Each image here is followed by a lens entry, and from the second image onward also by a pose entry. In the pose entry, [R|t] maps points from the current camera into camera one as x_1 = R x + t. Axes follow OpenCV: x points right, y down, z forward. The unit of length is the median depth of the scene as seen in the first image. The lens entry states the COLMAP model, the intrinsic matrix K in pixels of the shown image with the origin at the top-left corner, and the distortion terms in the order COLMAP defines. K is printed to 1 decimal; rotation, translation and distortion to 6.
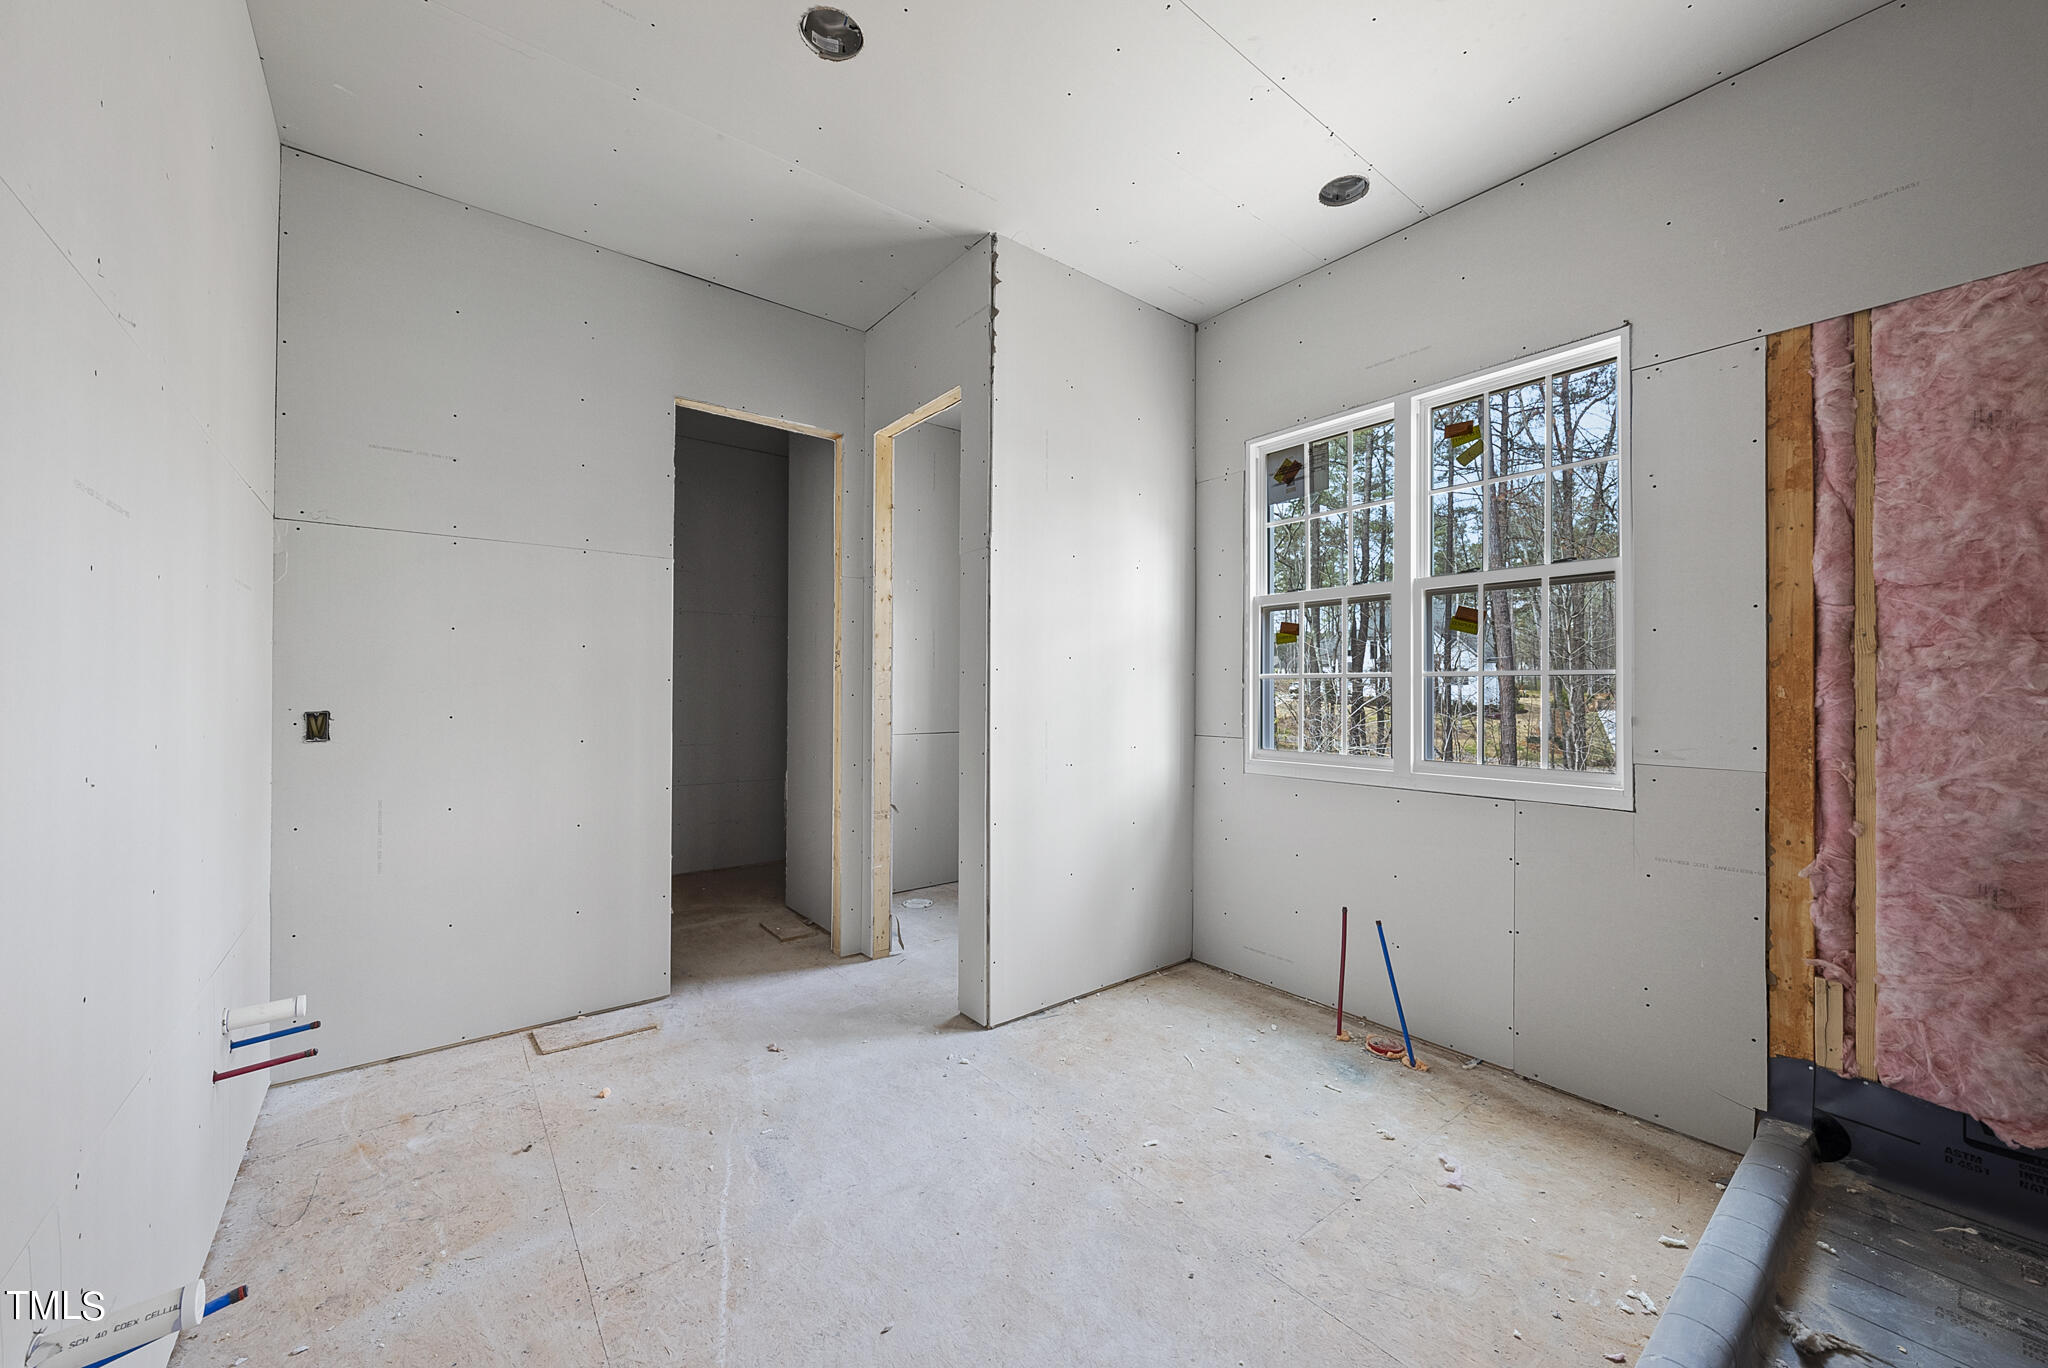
lens RADIAL K [[764.8, 0, 1040.3], [0, 764.8, 682.3], [0, 0, 1]] dist [-0.002109, -0.000240]
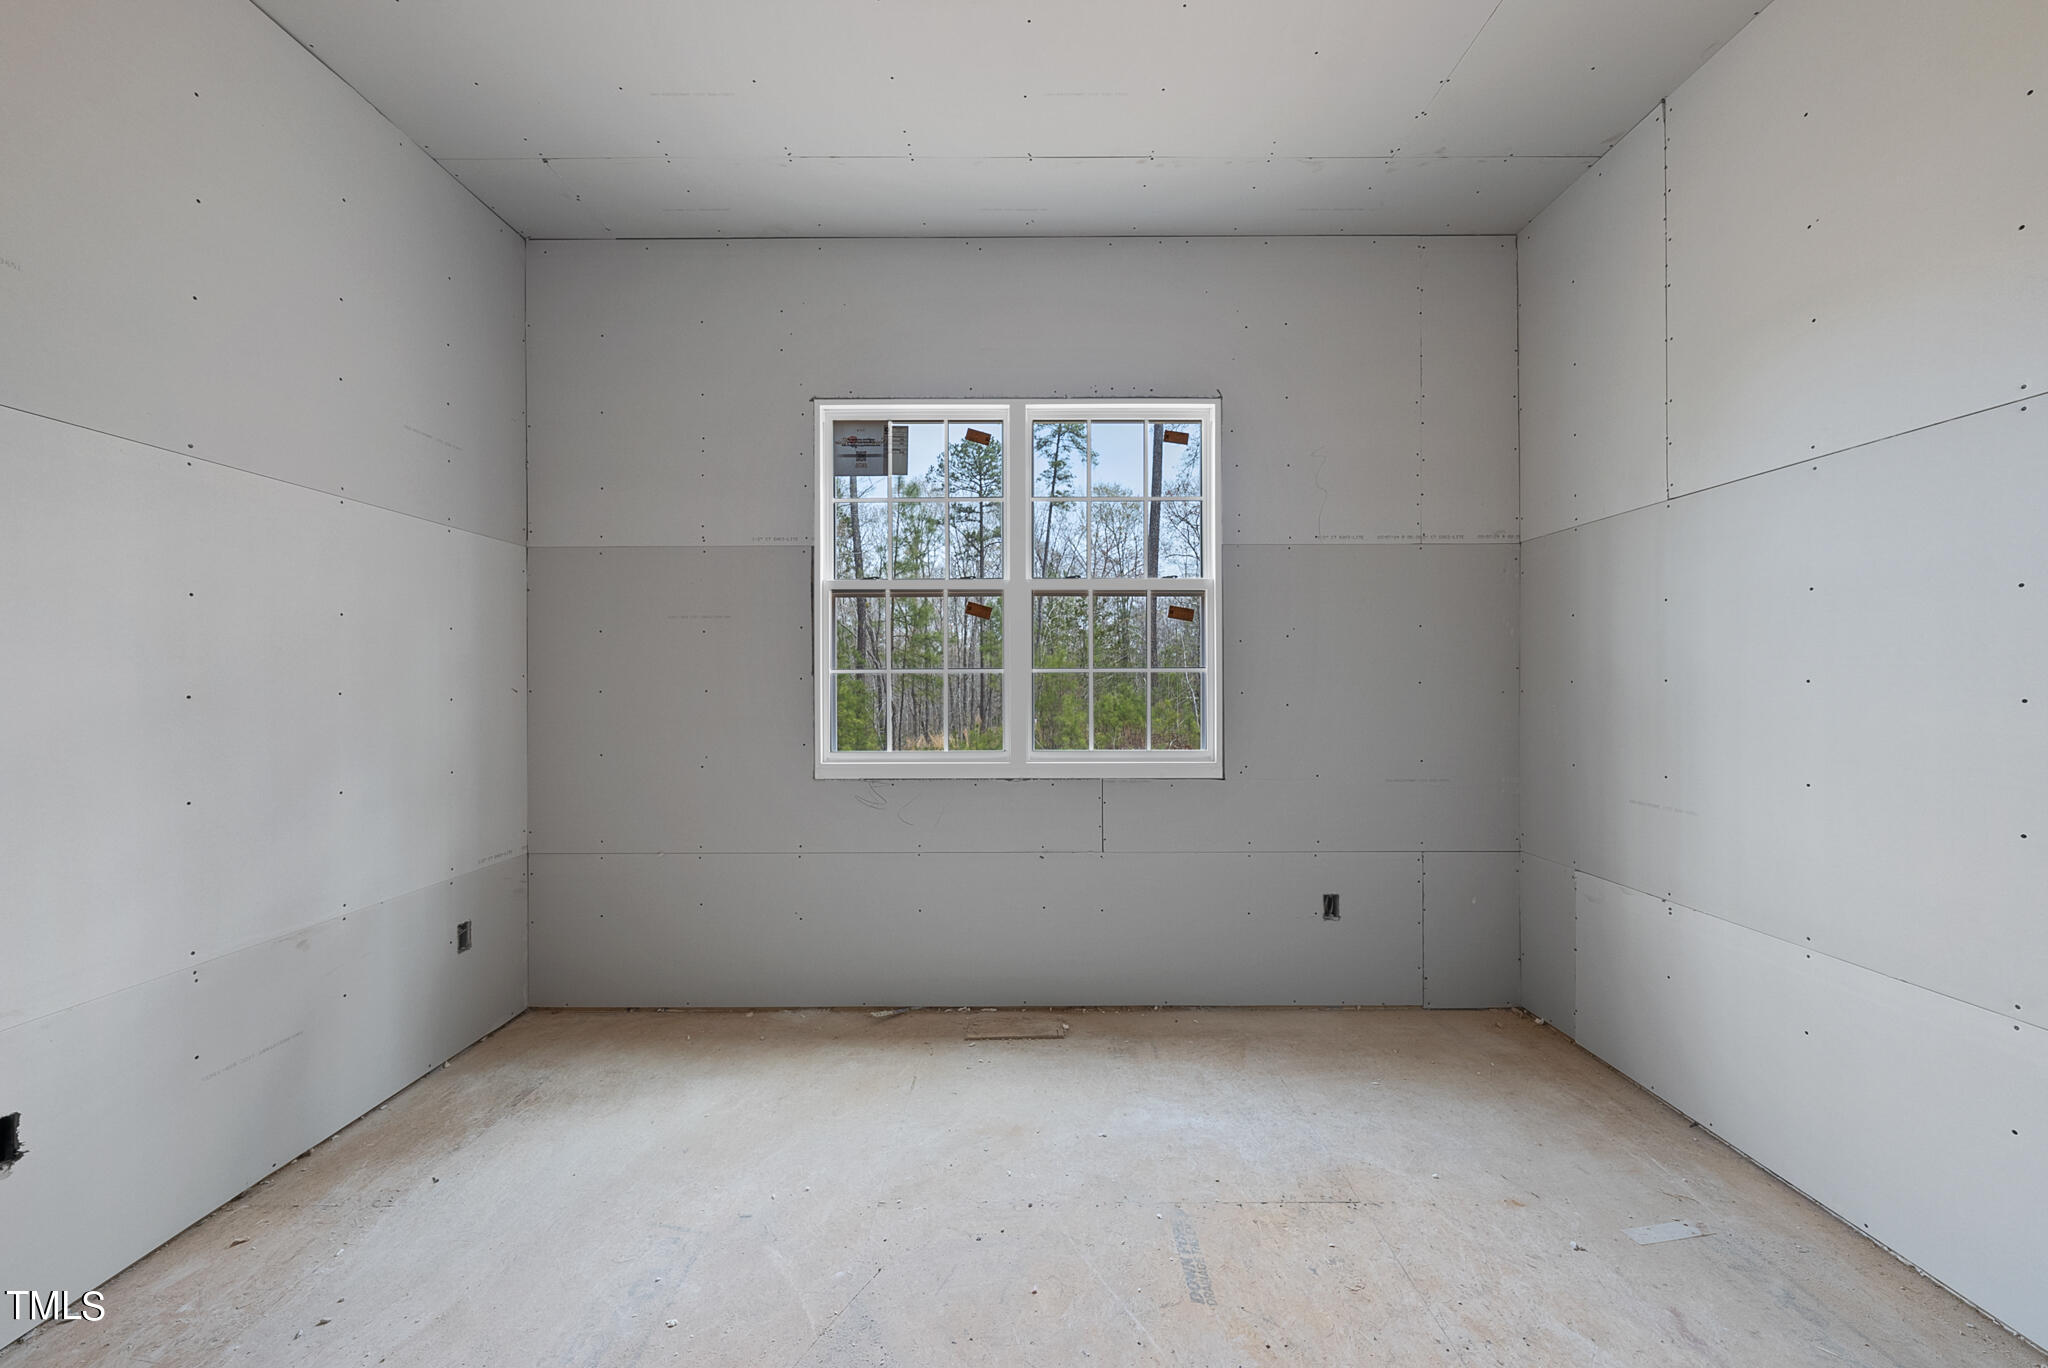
lens RADIAL K [[764.8, 0, 1040.3], [0, 764.8, 682.3], [0, 0, 1]] dist [-0.002109, -0.000240]
pose [[0.629399, -0.000631, 0.777082, -0.309896], [-0.002224, 0.999994, 0.002614, 0.003215], [-0.777079, -0.003373, 0.629394, 0.324098]]
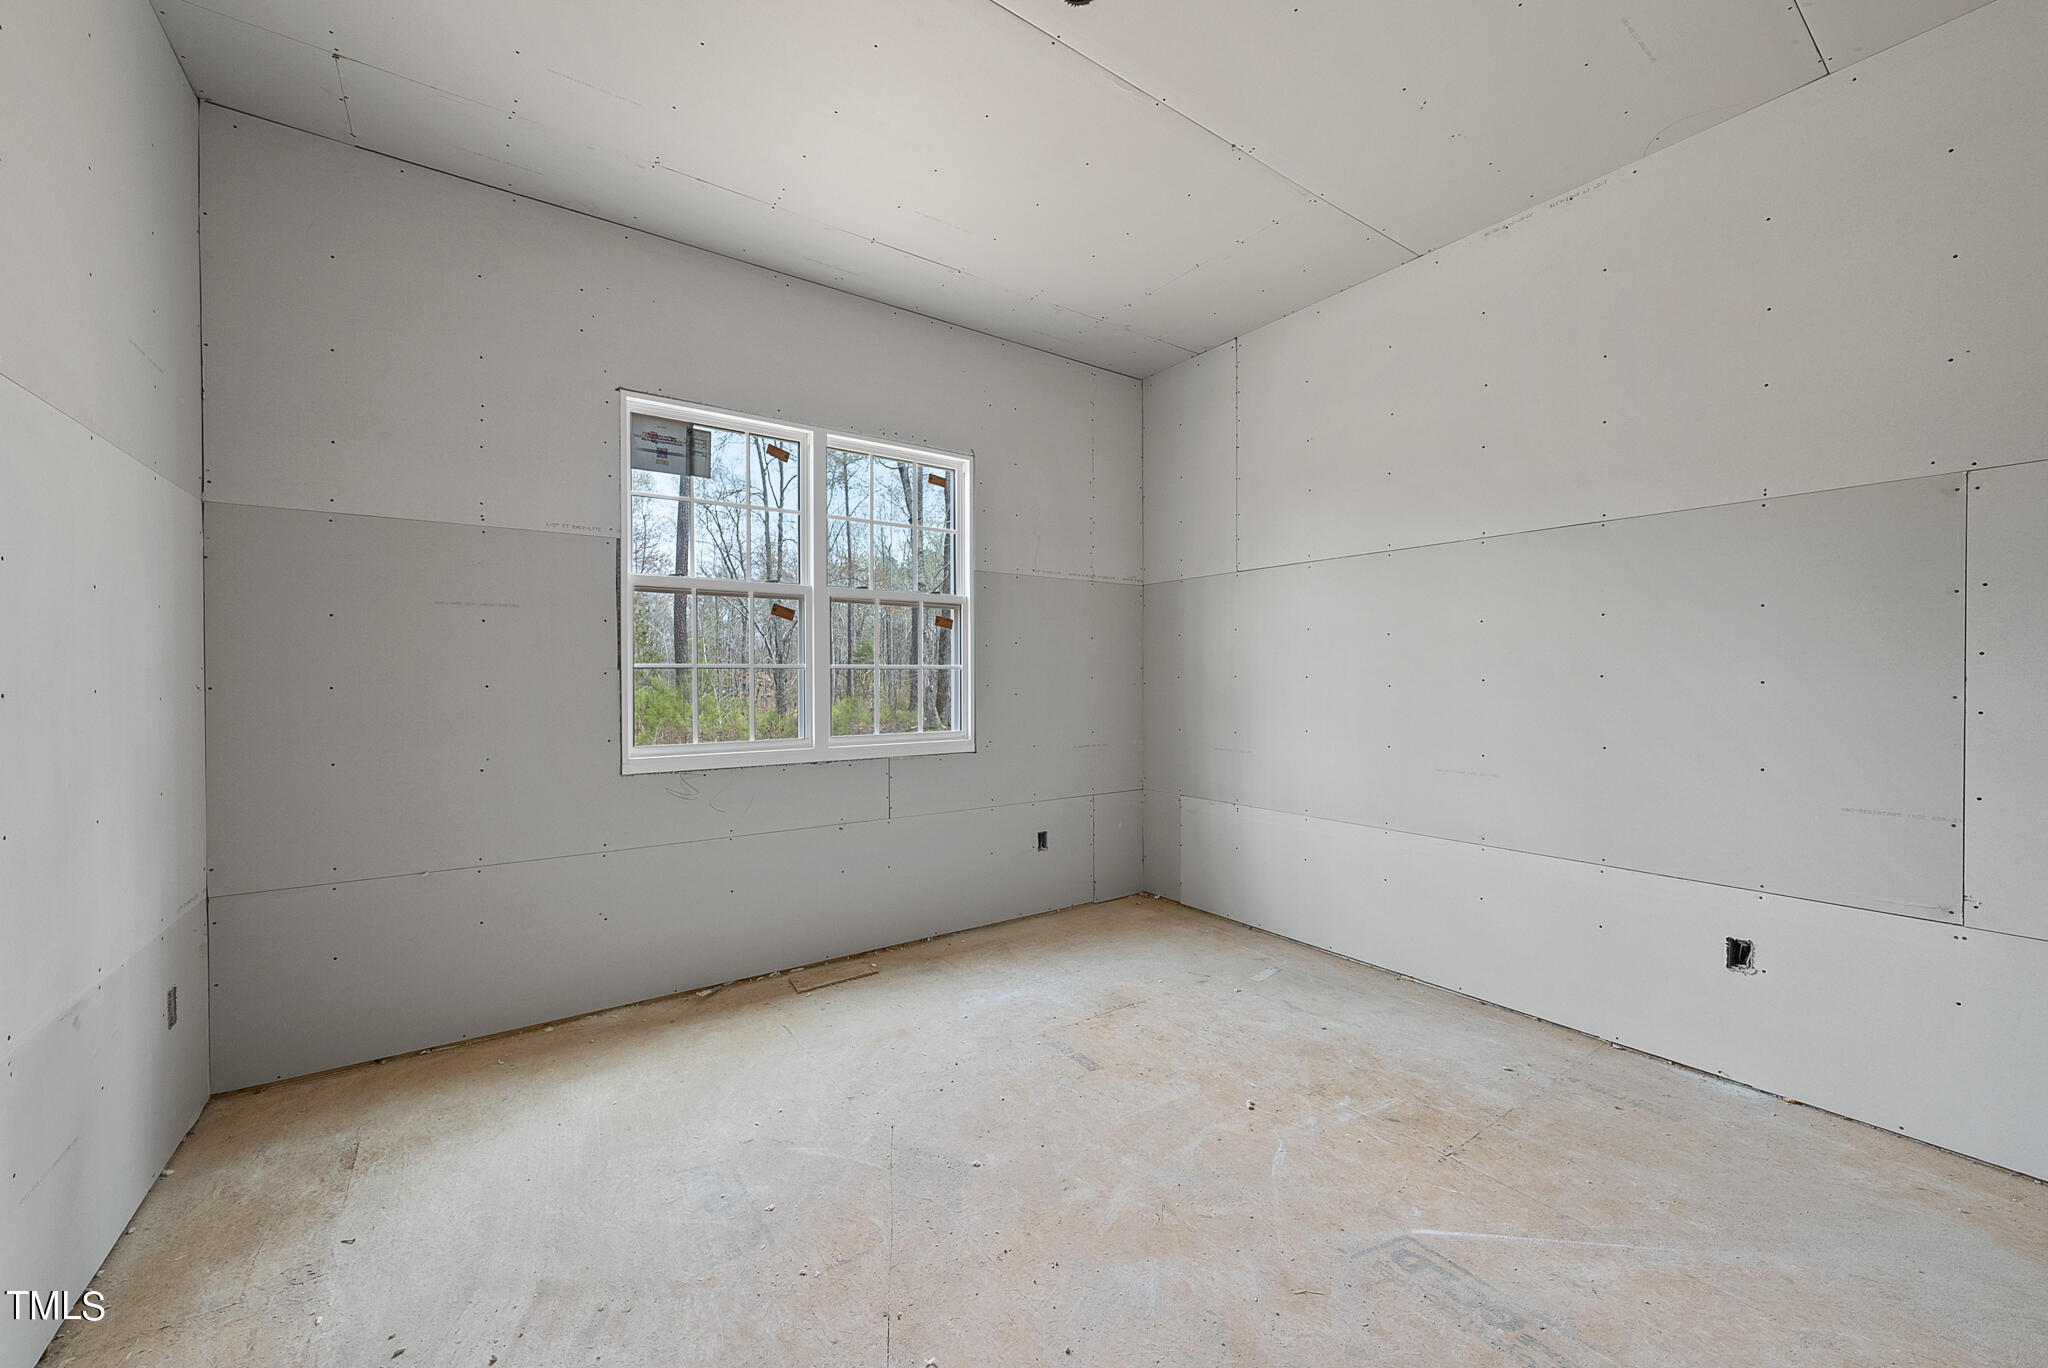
lens RADIAL K [[764.8, 0, 1040.3], [0, 764.8, 682.3], [0, 0, 1]] dist [-0.002109, -0.000240]
pose [[0.060765, -0.006597, 0.998130, -0.651210], [-0.004070, 0.999968, 0.006857, 0.004280], [-0.998144, -0.004479, 0.060737, 0.570299]]
